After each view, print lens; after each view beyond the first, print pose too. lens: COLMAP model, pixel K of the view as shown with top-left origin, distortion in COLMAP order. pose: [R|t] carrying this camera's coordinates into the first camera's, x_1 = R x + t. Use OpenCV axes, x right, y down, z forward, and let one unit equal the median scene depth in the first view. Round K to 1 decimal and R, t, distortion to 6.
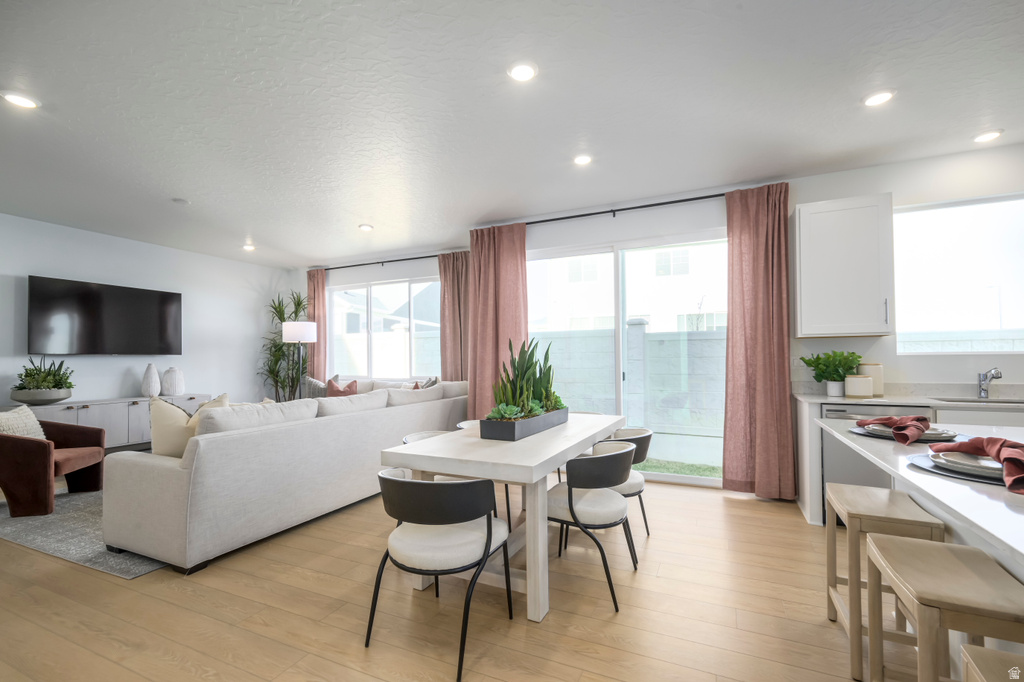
lens RADIAL K [[443.0, 0, 514.7], [0, 443.0, 349.1], [0, 0, 1]] dist [0.002512, 0.000288]
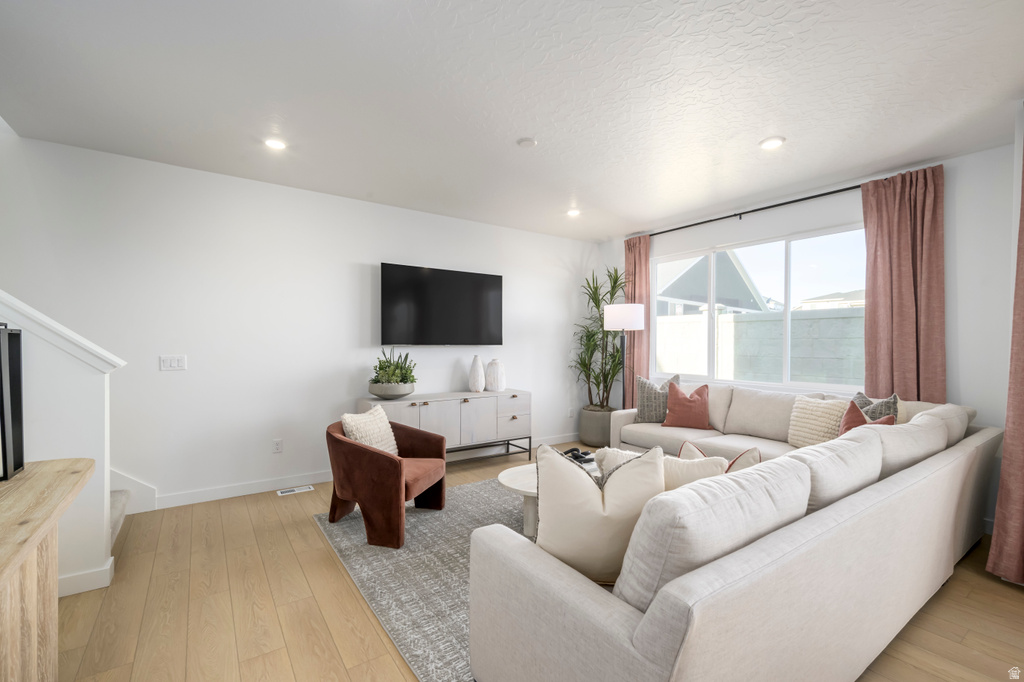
lens RADIAL K [[443.0, 0, 514.7], [0, 443.0, 349.1], [0, 0, 1]] dist [0.002512, 0.000288]
pose [[0.858715, 0.023951, -0.511893, -0.286000], [-0.003238, 0.999141, 0.041317, -0.015975], [0.512443, -0.033822, 0.858055, 0.261673]]
